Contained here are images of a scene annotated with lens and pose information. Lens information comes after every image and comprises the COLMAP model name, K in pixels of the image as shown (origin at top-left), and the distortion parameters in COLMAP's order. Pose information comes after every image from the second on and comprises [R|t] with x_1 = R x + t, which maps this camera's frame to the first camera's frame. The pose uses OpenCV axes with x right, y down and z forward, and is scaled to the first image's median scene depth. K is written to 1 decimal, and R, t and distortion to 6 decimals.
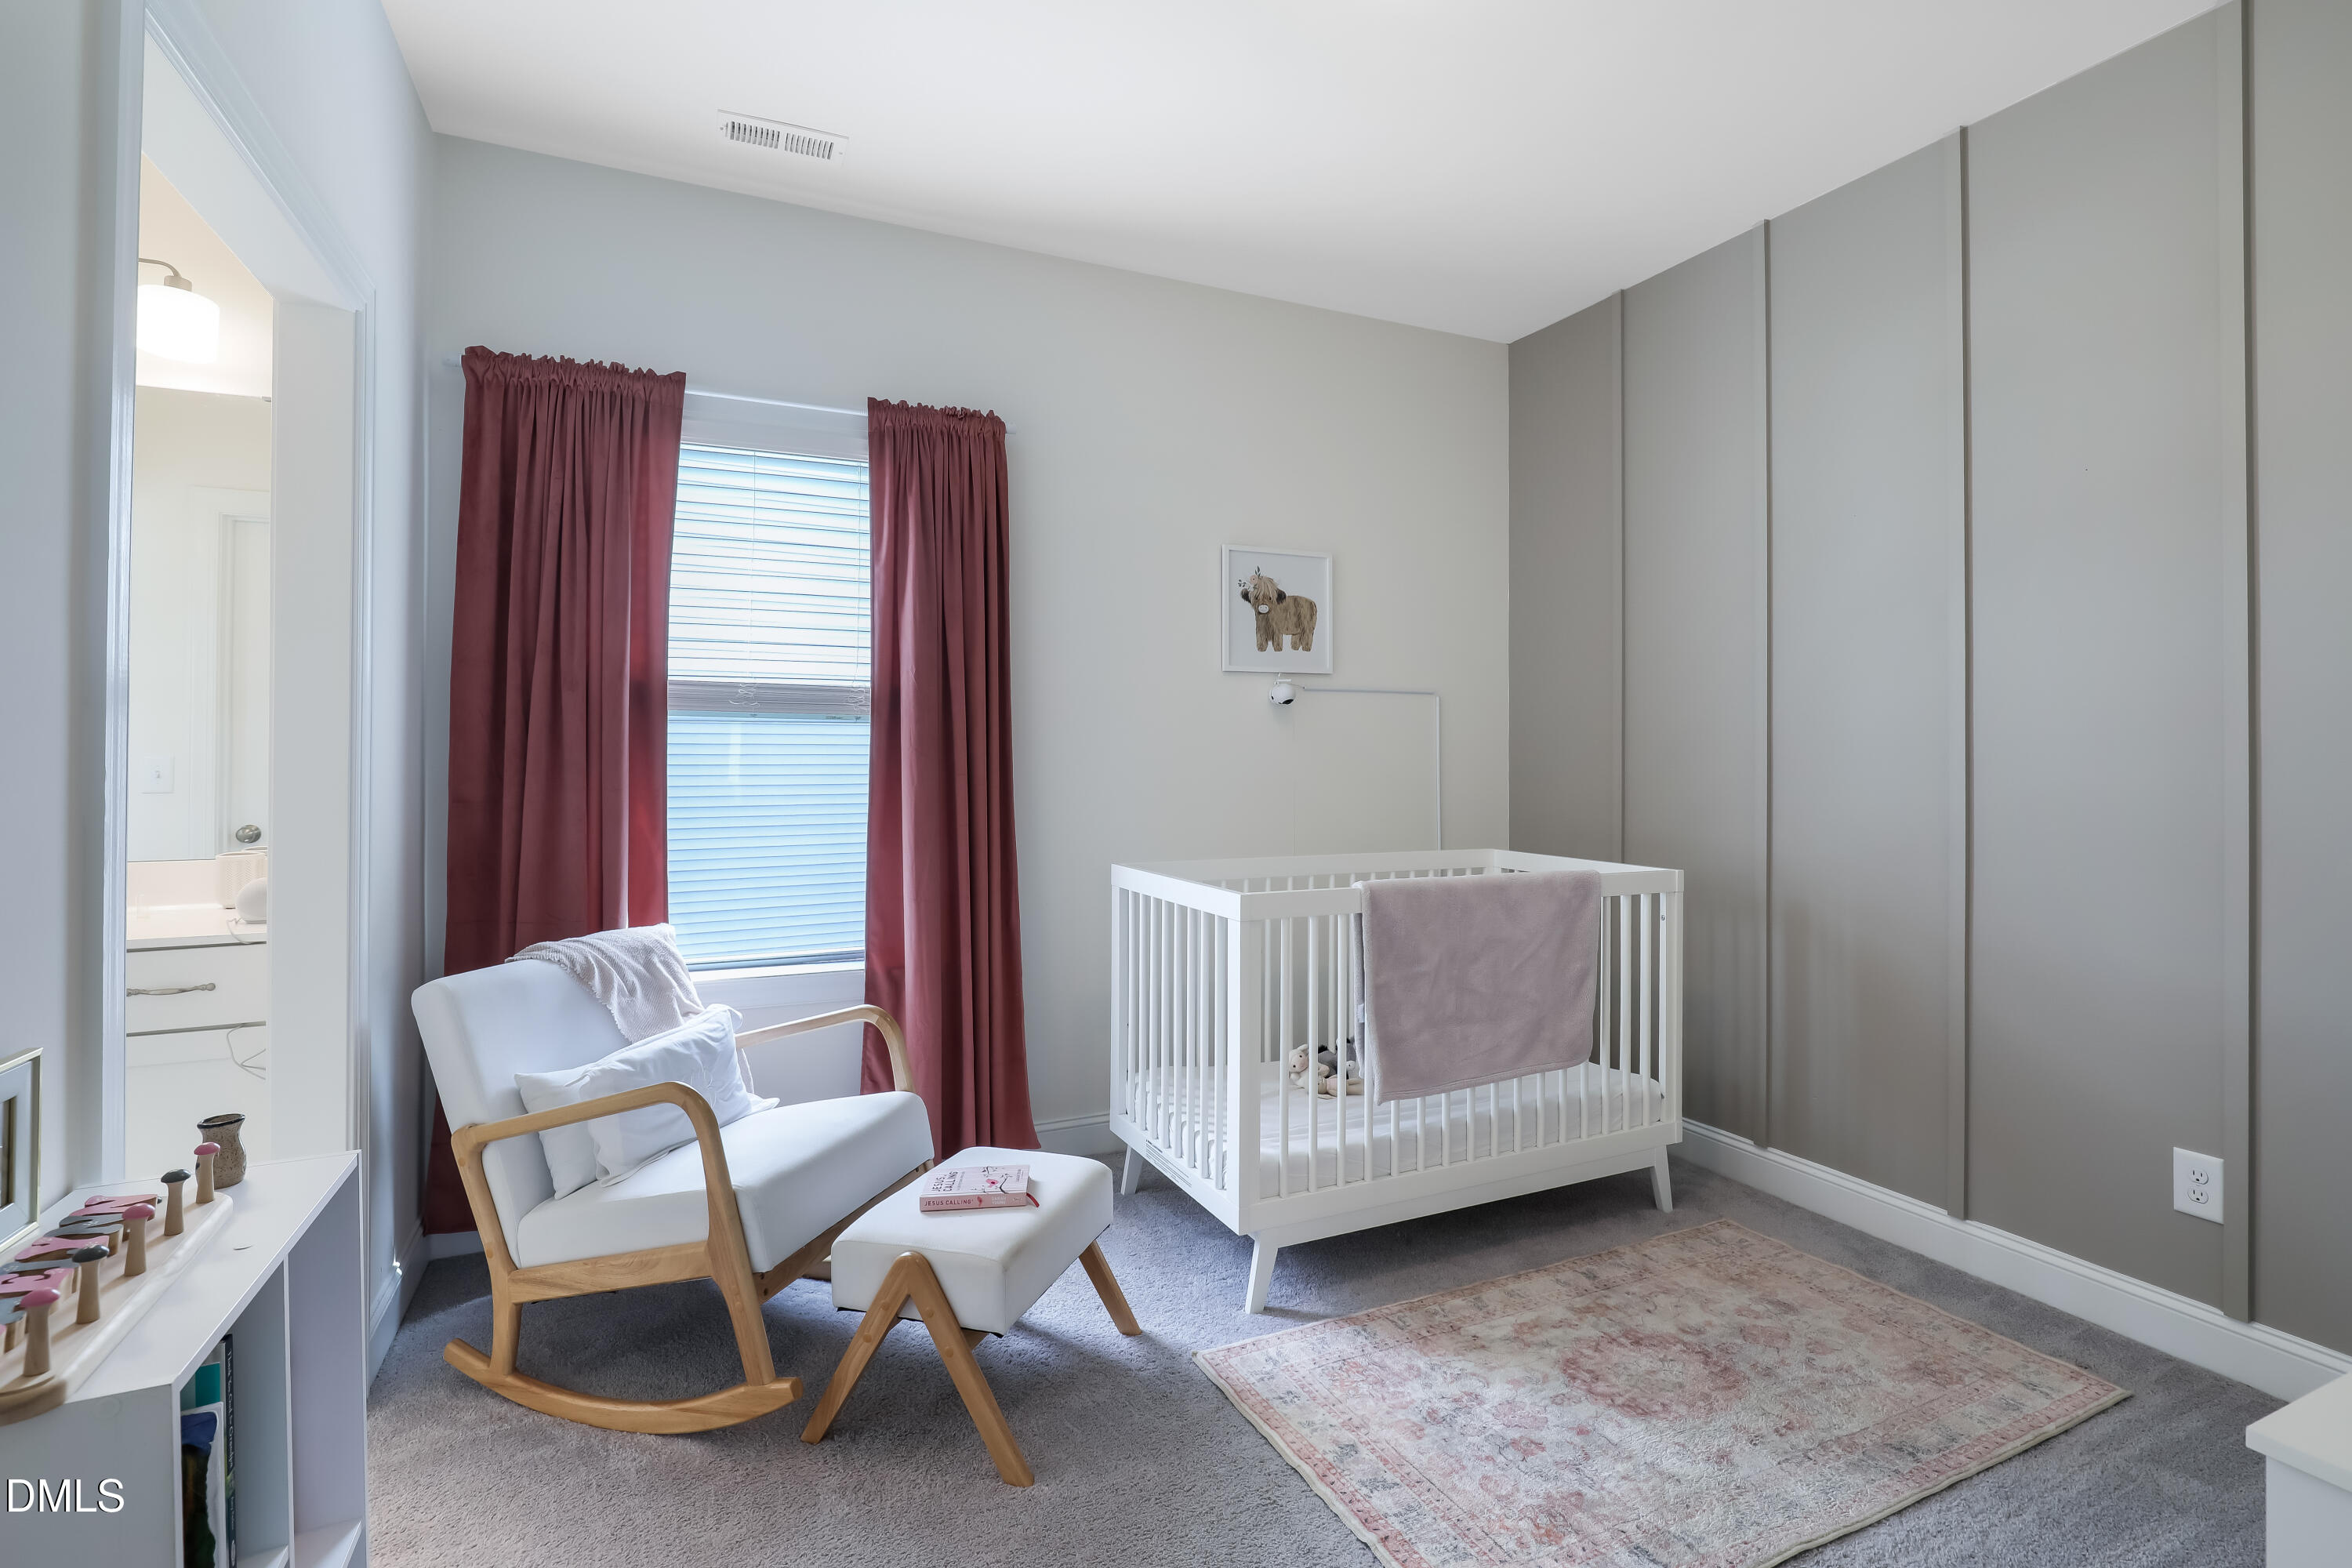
lens RADIAL K [[1116.3, 0, 1165.8], [0, 1116.3, 747.7], [0, 0, 1]] dist [-0.021663, 0.003511]
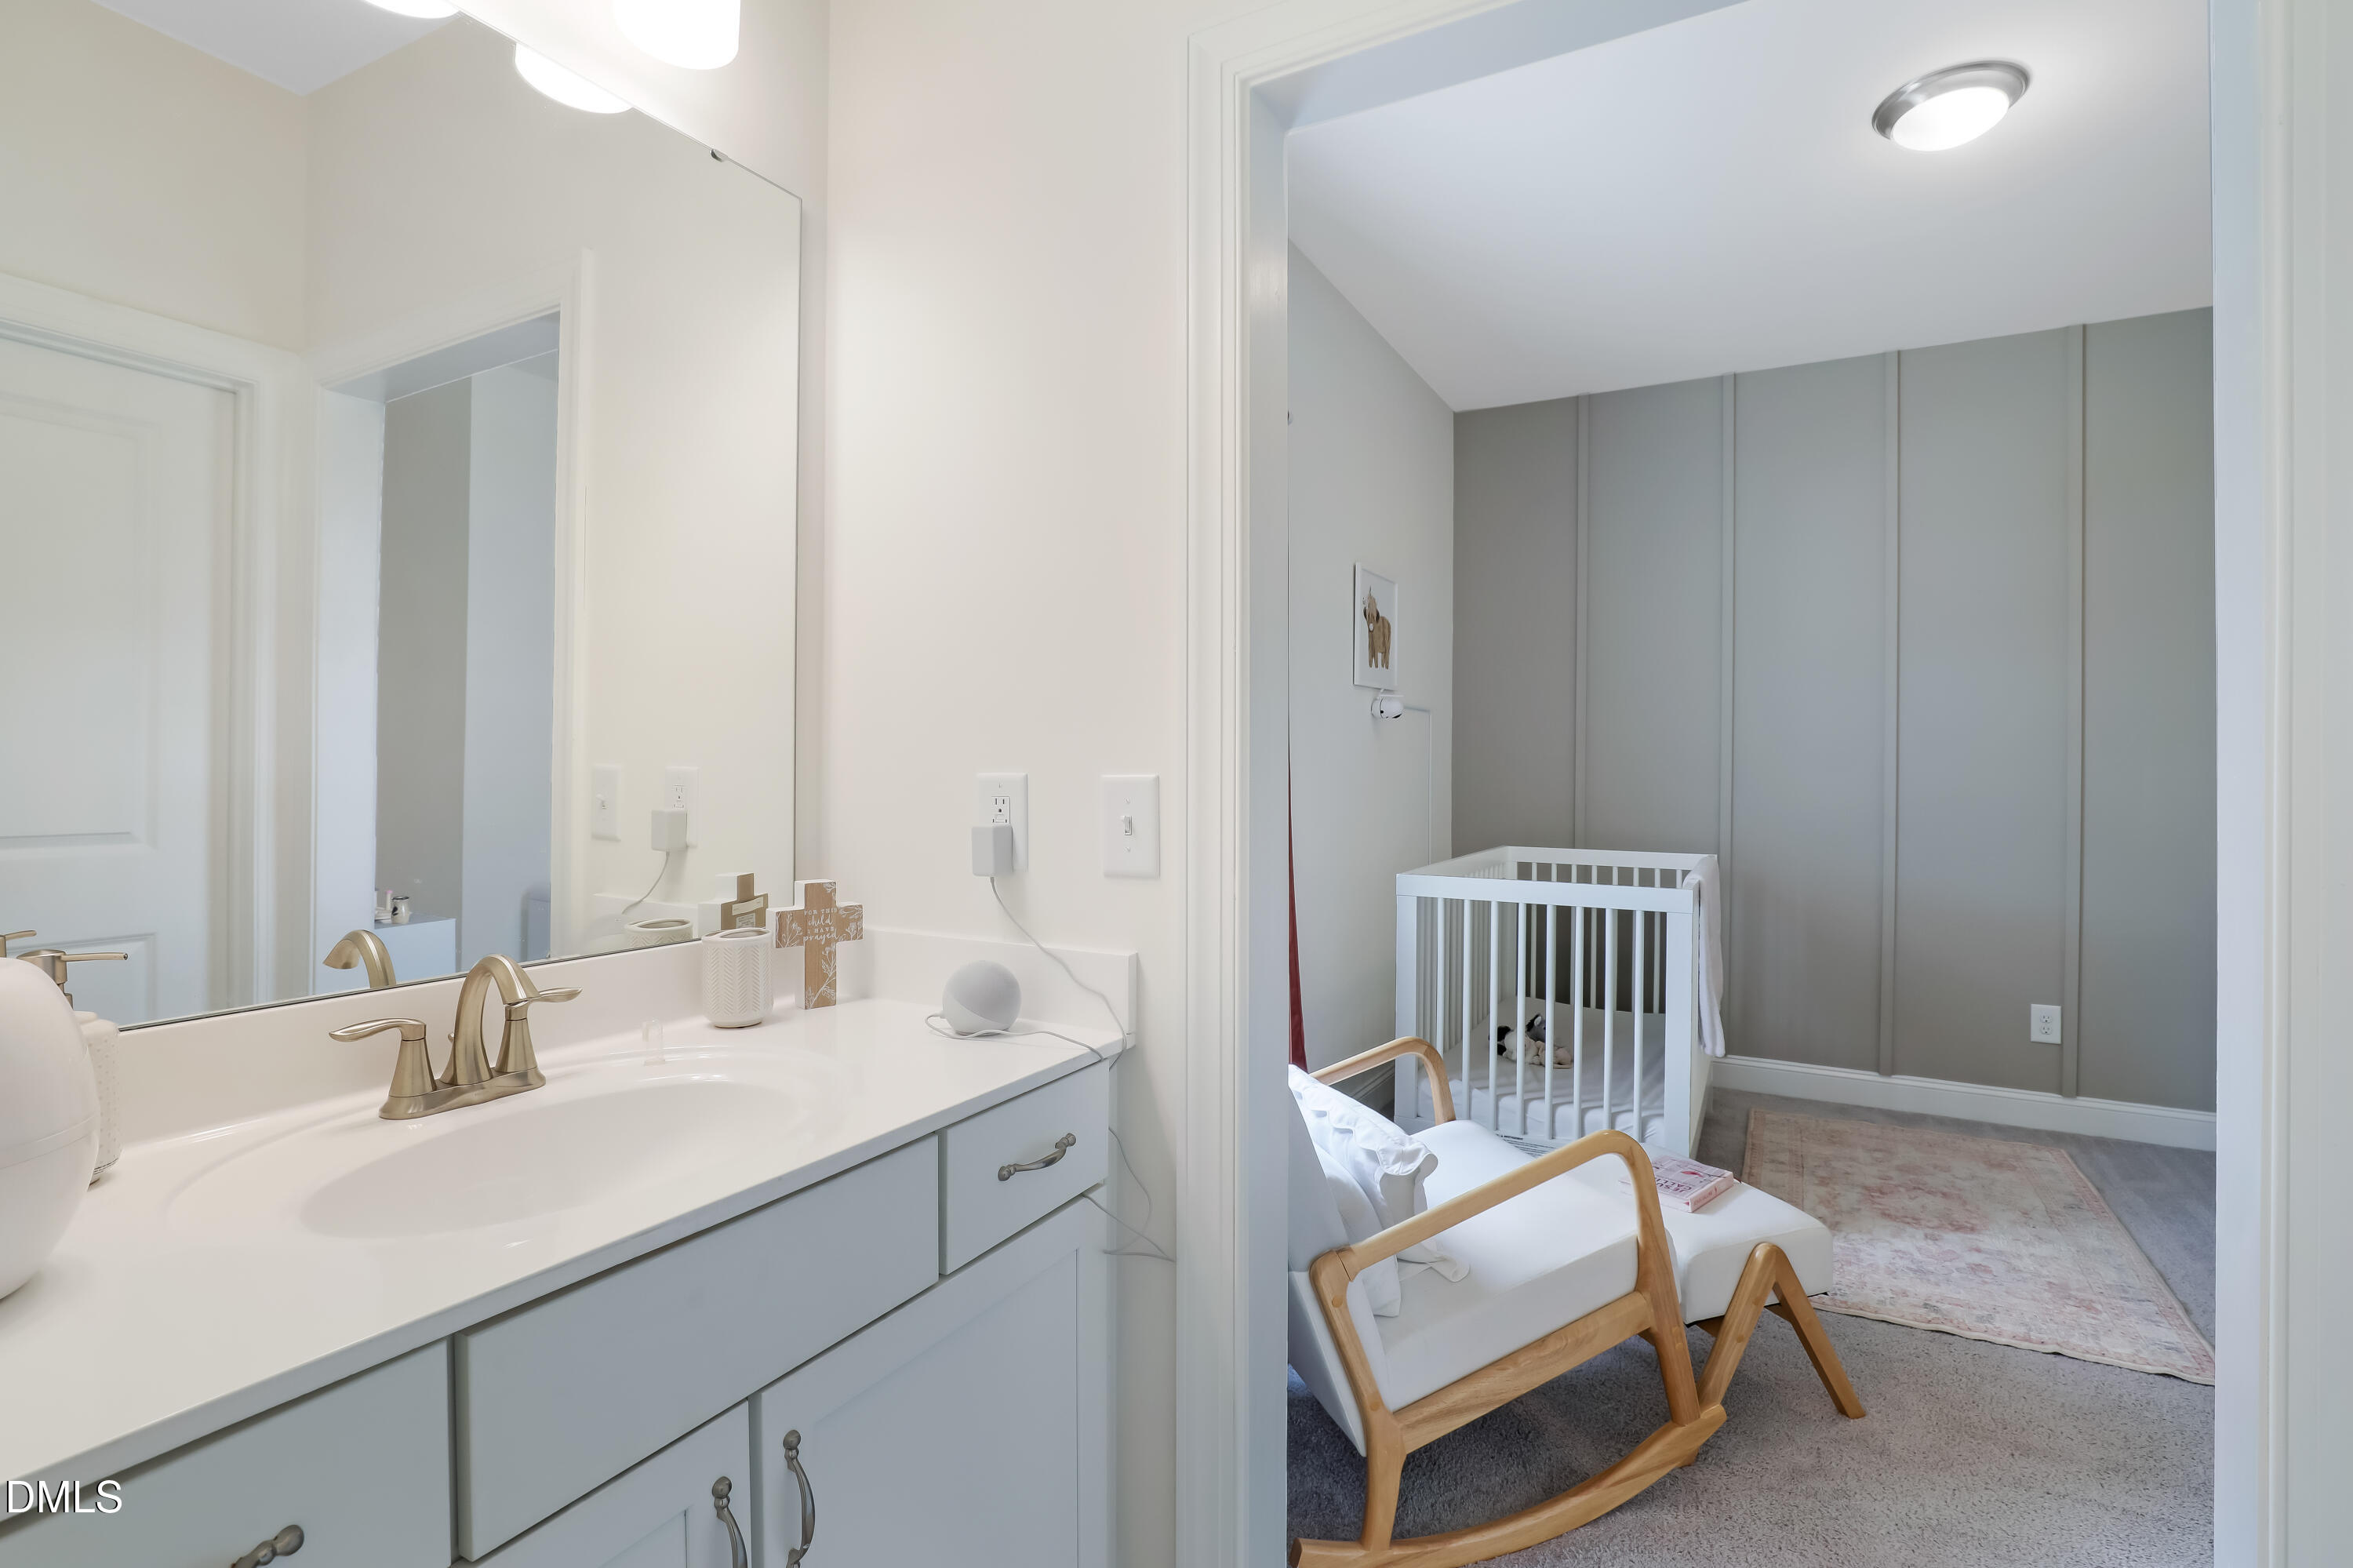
lens RADIAL K [[1116.8, 0, 1180.2], [0, 1116.8, 763.7], [0, 0, 1]] dist [-0.021663, 0.003511]
pose [[0.802128, 0.002615, 0.597146, -1.139910], [-0.010861, 0.999889, 0.010210, -0.006917], [-0.597053, -0.014675, 0.802067, 0.430863]]
